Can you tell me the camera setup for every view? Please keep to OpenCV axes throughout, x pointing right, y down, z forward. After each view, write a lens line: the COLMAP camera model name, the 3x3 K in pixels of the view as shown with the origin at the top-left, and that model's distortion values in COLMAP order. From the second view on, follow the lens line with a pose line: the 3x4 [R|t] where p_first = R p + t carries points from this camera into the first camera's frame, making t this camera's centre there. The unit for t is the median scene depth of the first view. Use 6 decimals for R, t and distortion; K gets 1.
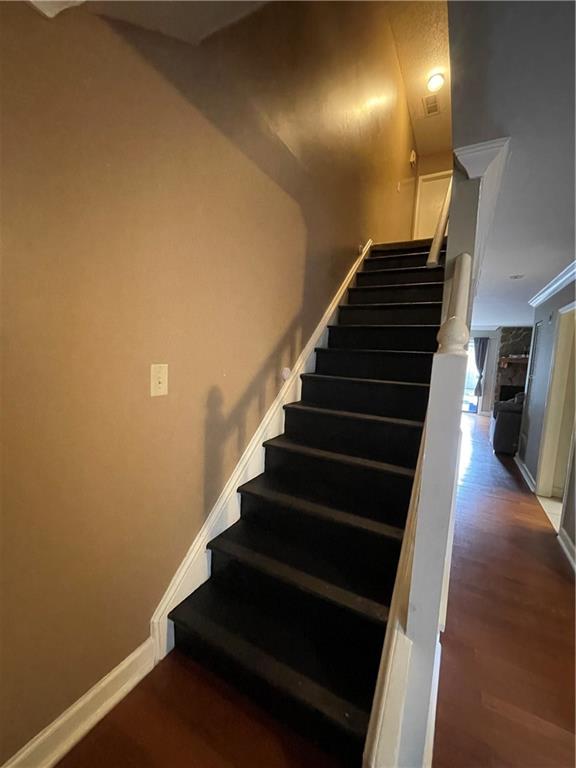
lens RADIAL K [[311.4, 0, 291.8], [0, 311.4, 382.5], [0, 0, 1]] dist [-0.000136, -0.000106]
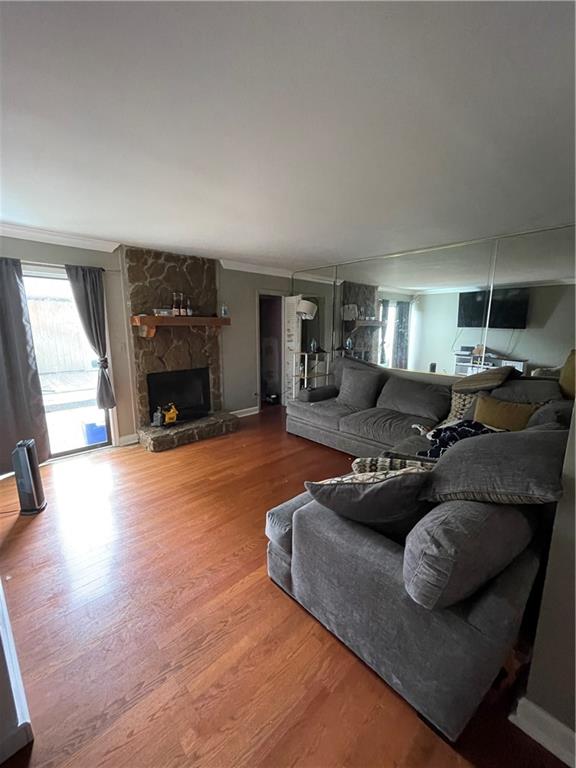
lens RADIAL K [[311.4, 0, 291.8], [0, 311.4, 382.5], [0, 0, 1]] dist [-0.000136, -0.000106]
pose [[0.304781, -0.215294, 0.927770, 0.288388], [0.110172, 0.975546, 0.190188, -0.045707], [-0.946029, 0.044249, 0.321047, 0.630569]]
